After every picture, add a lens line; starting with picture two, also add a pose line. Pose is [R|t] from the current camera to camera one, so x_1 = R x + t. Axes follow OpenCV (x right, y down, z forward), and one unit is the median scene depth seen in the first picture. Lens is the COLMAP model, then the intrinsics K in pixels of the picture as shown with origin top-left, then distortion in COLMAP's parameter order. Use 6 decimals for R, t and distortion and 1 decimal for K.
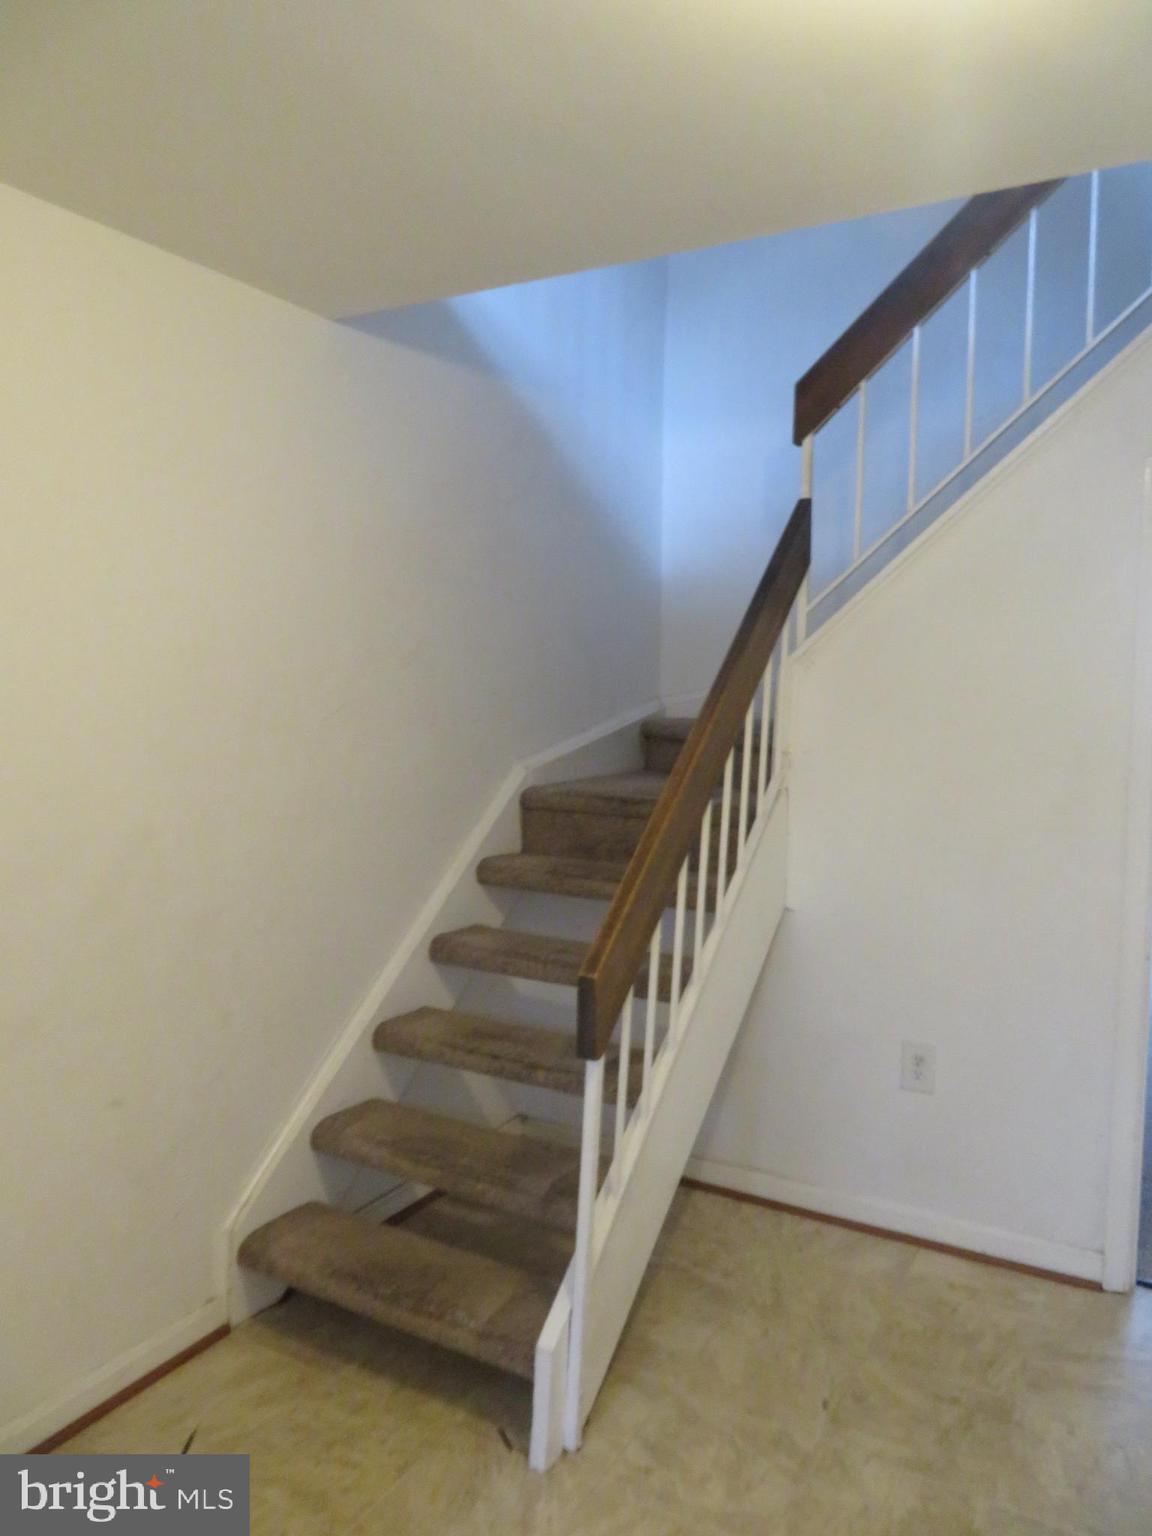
lens RADIAL K [[1096.2, 0, 571.4], [0, 1096.2, 770.3], [0, 0, 1]] dist [-0.009749, 0.008036]
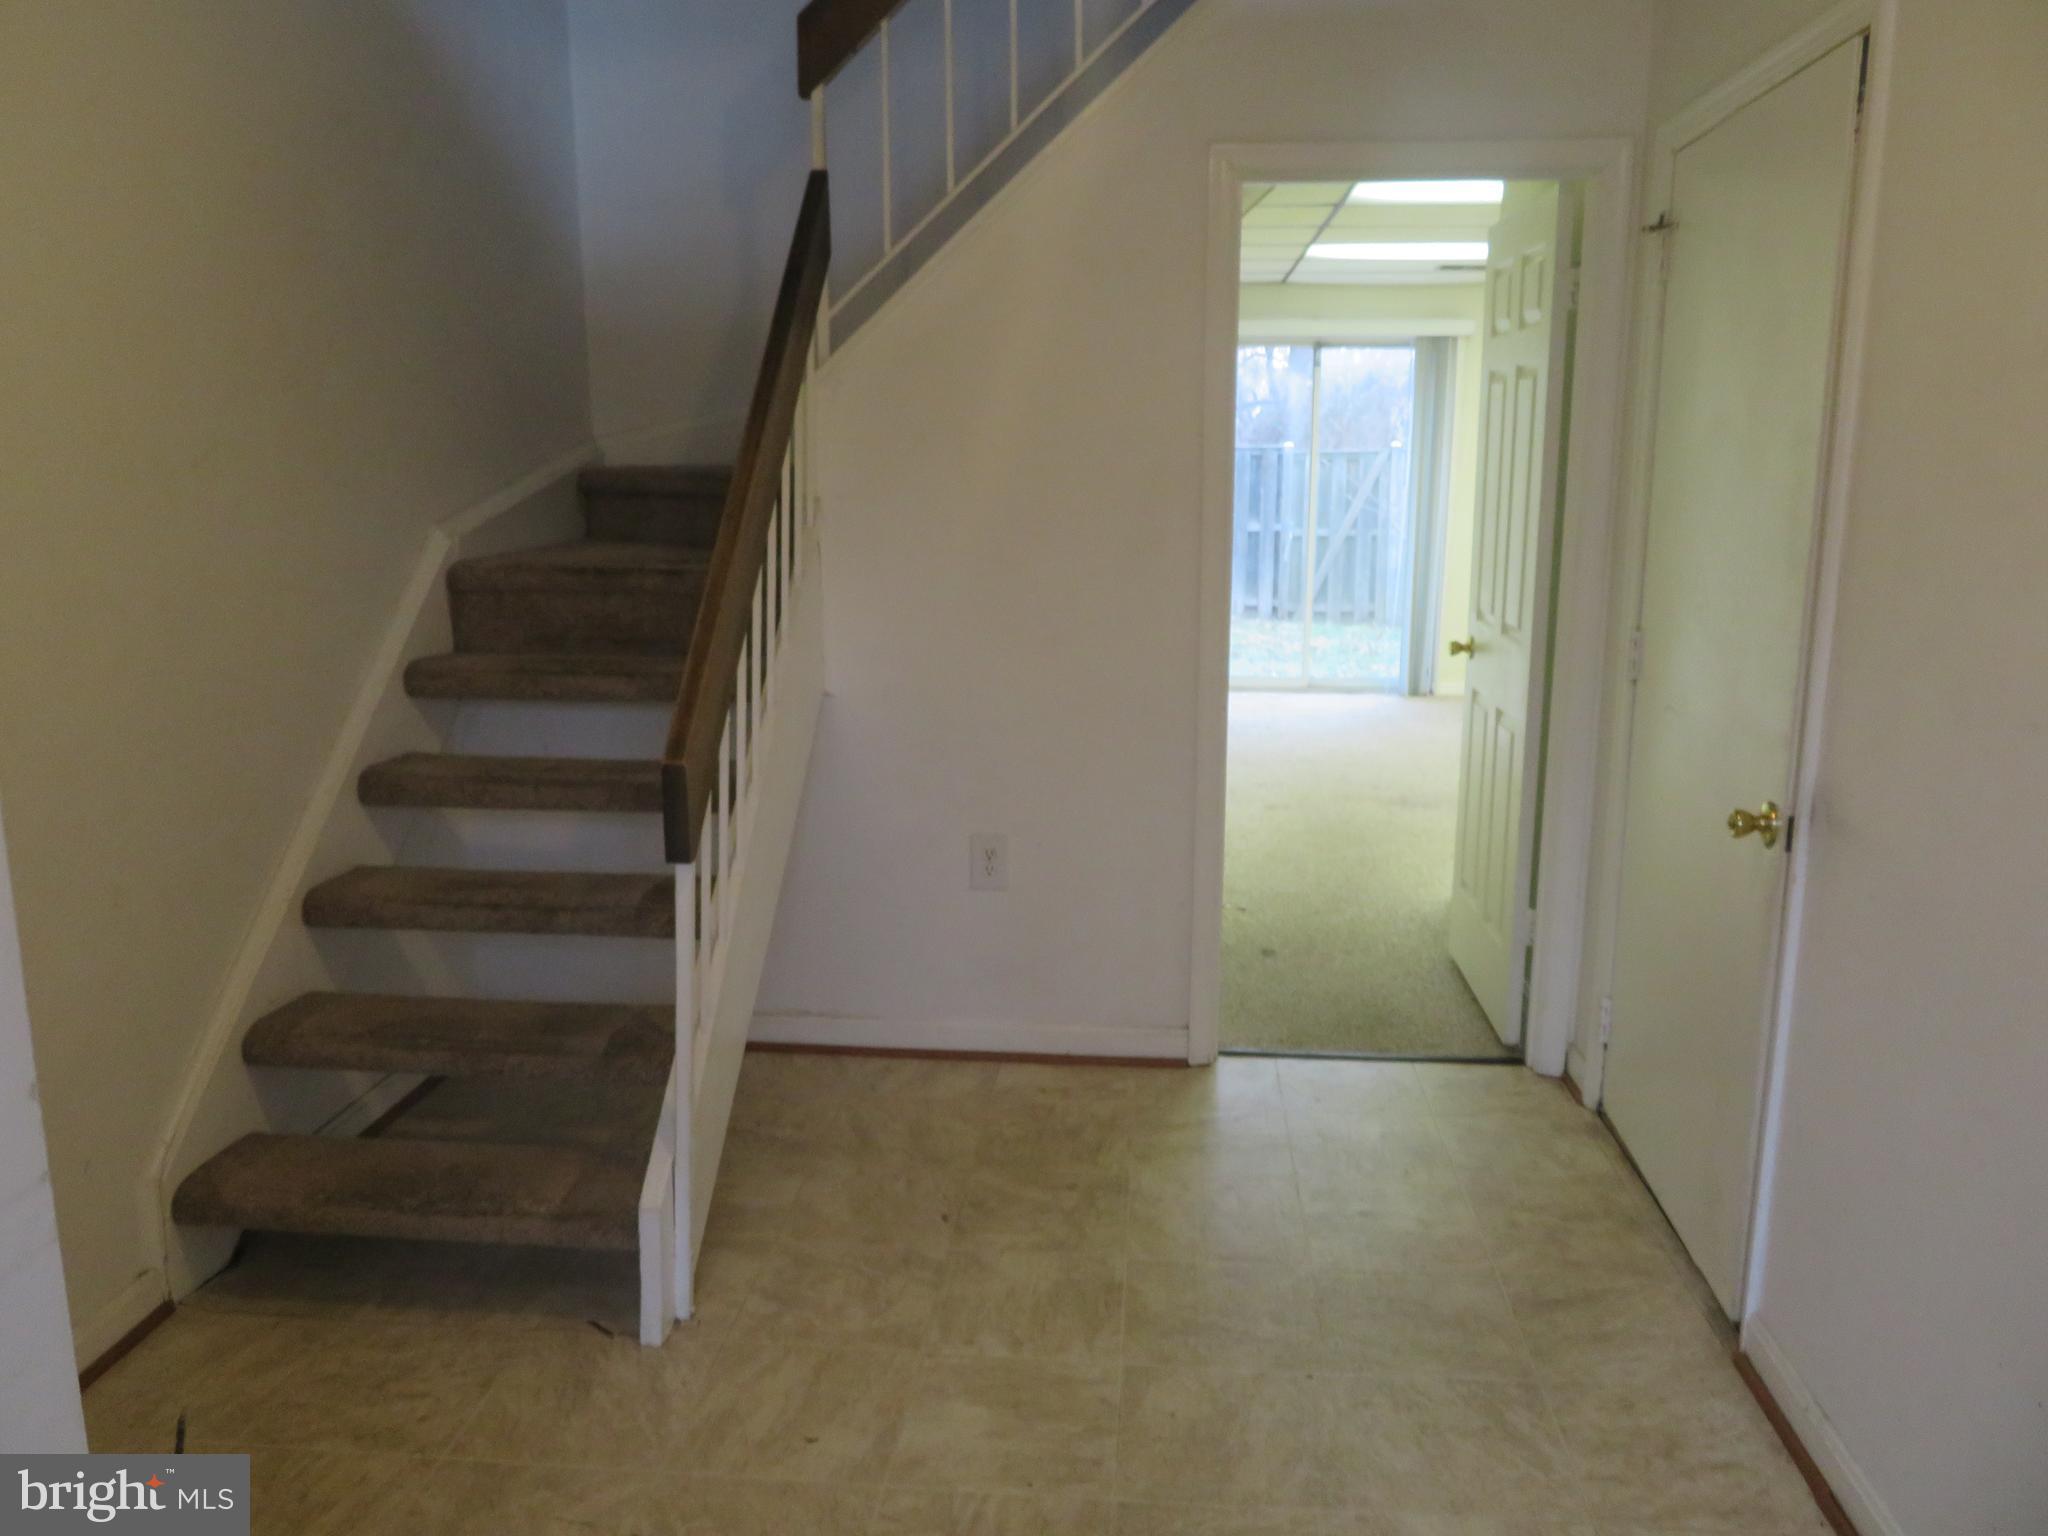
lens RADIAL K [[1559.0, 0, 1017.8], [0, 1559.0, 765.8], [0, 0, 1]] dist [-0.015639, -0.008002]
pose [[0.910462, -0.095547, 0.402406, -0.172401], [0.042185, 0.989329, 0.139460, 0.028487], [-0.411437, -0.109997, 0.904777, -0.131993]]
